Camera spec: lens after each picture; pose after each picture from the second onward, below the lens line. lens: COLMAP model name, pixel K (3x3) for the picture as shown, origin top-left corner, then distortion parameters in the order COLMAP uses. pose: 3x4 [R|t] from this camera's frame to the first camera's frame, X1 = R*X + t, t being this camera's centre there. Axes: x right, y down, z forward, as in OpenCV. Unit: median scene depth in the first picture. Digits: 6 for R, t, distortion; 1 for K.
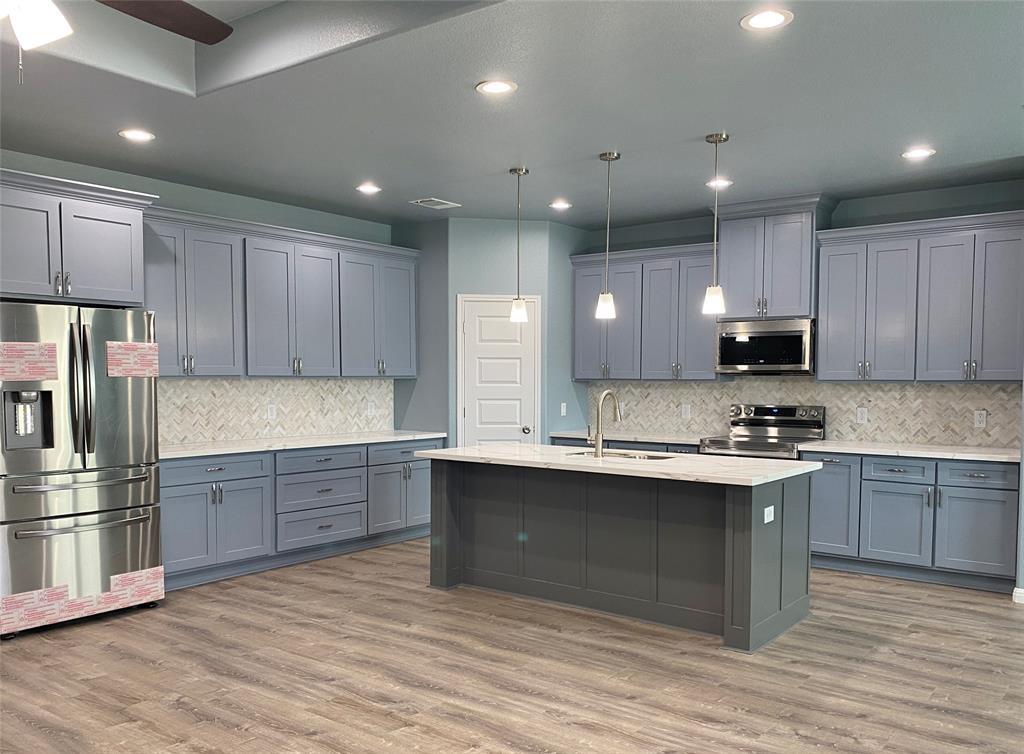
lens RADIAL K [[849.9, 0, 507.9], [0, 849.9, 440.1], [0, 0, 1]] dist [0.008785, -0.017967]
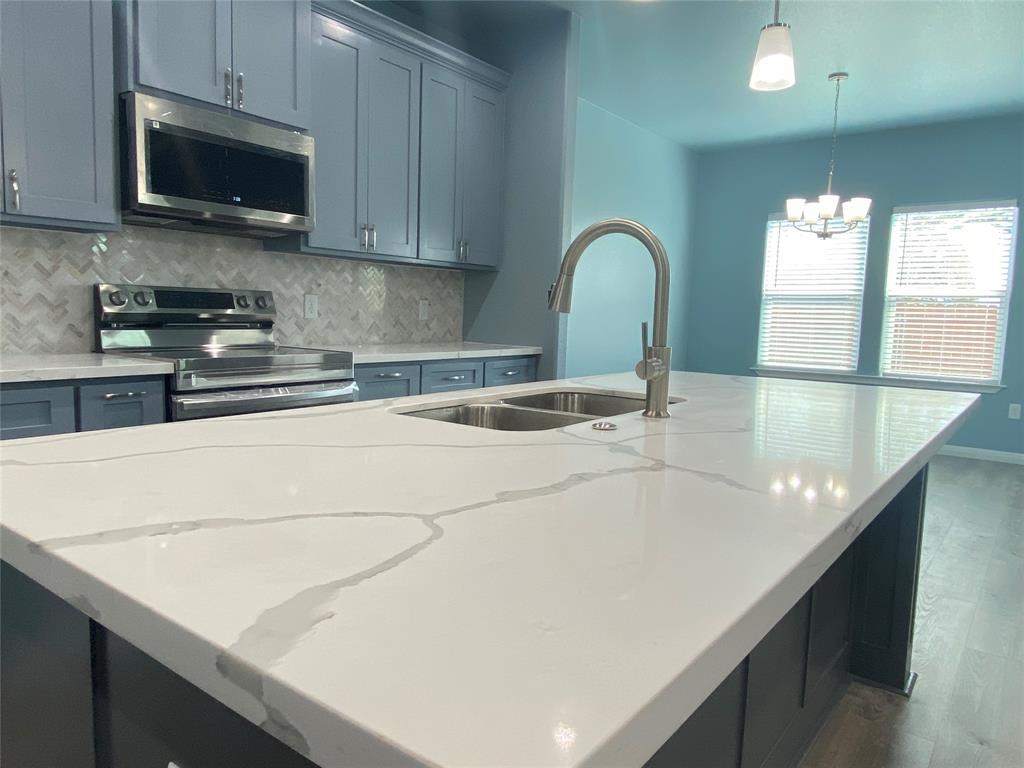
lens RADIAL K [[697.5, 0, 513.1], [0, 697.5, 394.1], [0, 0, 1]] dist [0.050271, -0.060823]
pose [[-0.015015, -0.120132, 0.992644, -0.143101], [0.043586, 0.991734, 0.120681, -0.020660], [-0.998937, 0.045077, -0.009655, 0.862402]]
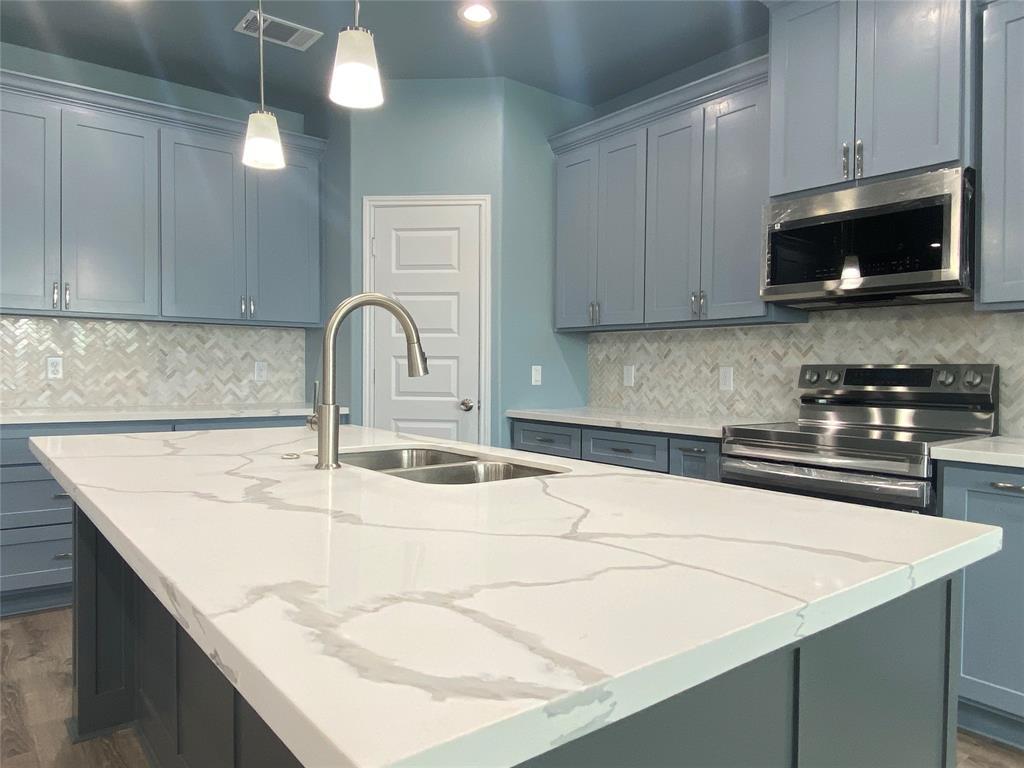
lens RADIAL K [[697.5, 0, 516.7], [0, 697.5, 383.5], [0, 0, 1]] dist [0.050271, -0.060823]
pose [[0.972279, 0.011841, -0.233523, 0.210826], [-0.024537, 0.998370, -0.051537, -0.002658], [0.232532, 0.055839, 0.970984, 0.579180]]
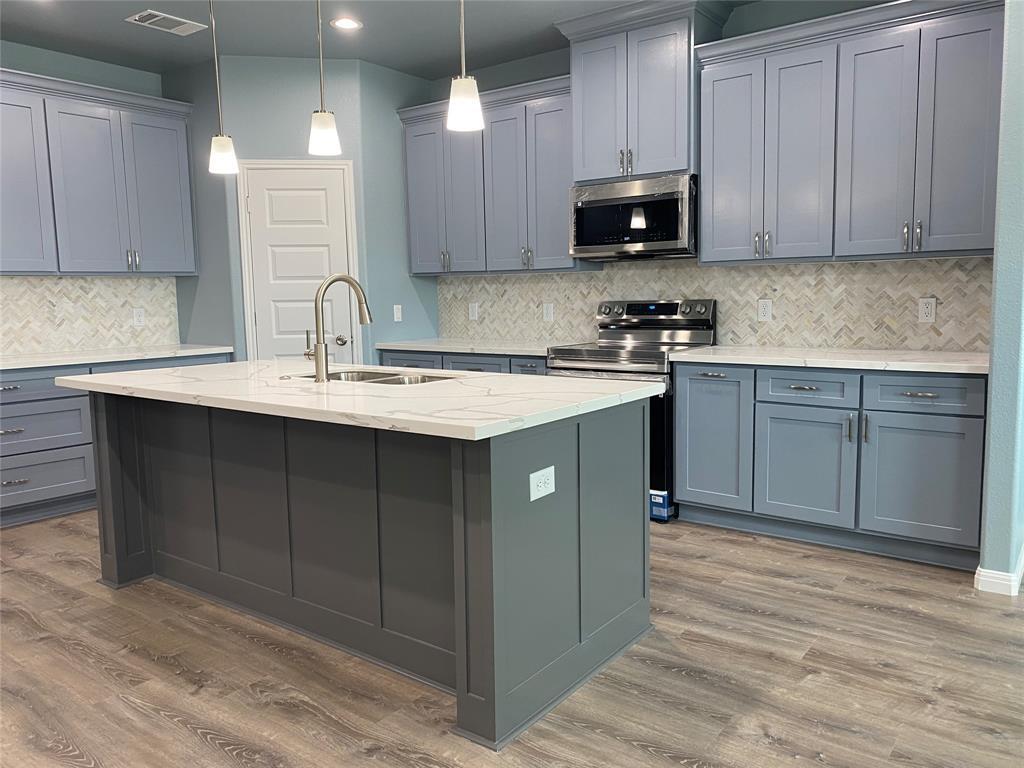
lens RADIAL K [[769.7, 0, 520.5], [0, 769.7, 388.4], [0, 0, 1]] dist [0.033411, -0.030979]
pose [[0.999571, -0.022603, 0.018628, 0.196763], [0.021662, 0.998551, 0.049269, 0.000270], [-0.019715, -0.048844, 0.998612, 0.347712]]
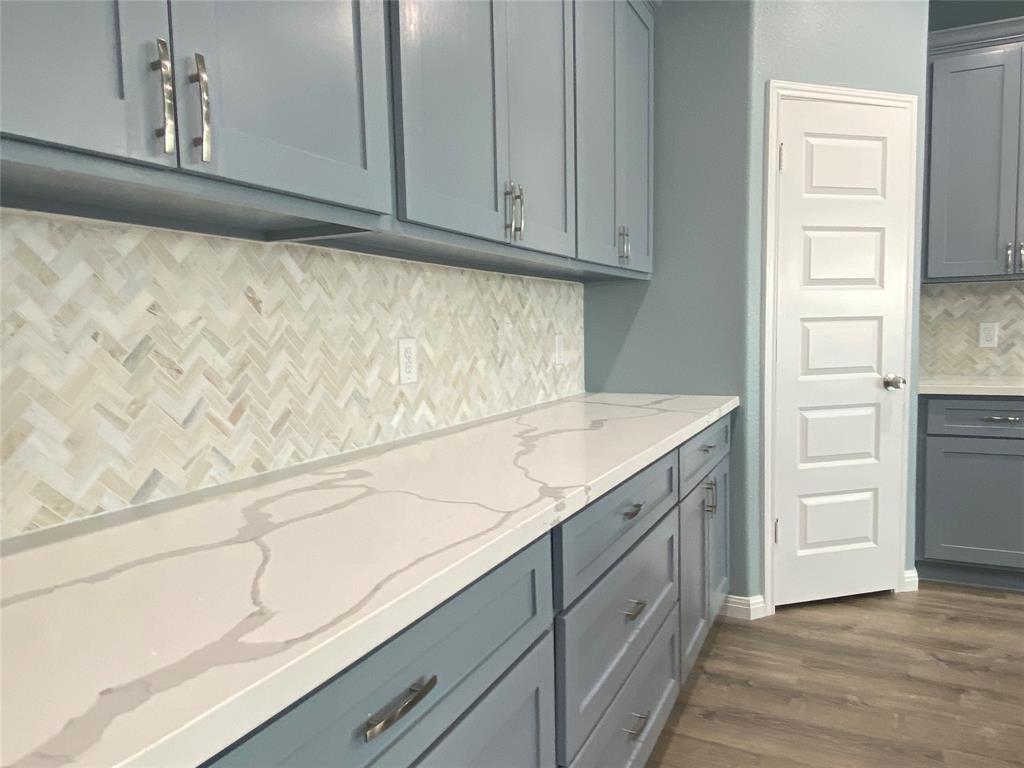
lens RADIAL K [[697.5, 0, 504.9], [0, 697.5, 389.7], [0, 0, 1]] dist [0.050271, -0.060823]
pose [[0.981693, -0.043614, 0.185407, -0.306237], [0.042201, 0.999042, 0.011562, -0.024945], [-0.185734, -0.003526, 0.982594, 0.759467]]
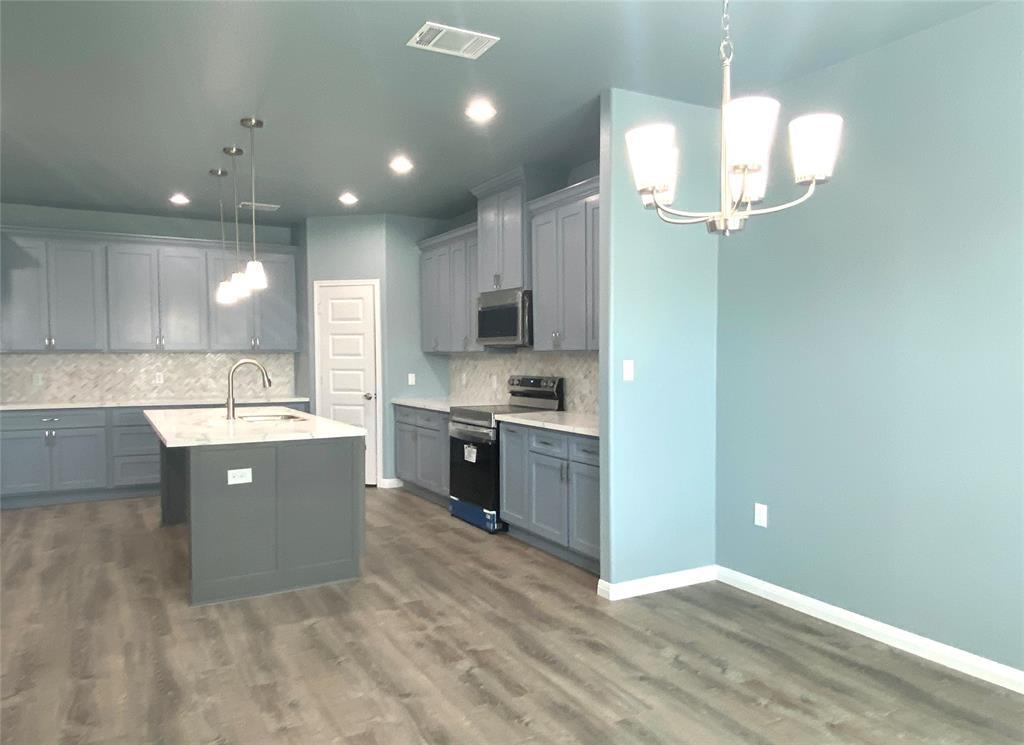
lens RADIAL K [[698.0, 0, 515.9], [0, 698.0, 397.4], [0, 0, 1]] dist [0.006598, -0.015169]
pose [[0.930063, 0.018614, -0.366928, 0.646128], [-0.024138, 0.999654, -0.010471, -0.006459], [0.366606, 0.018595, 0.930190, 0.223878]]
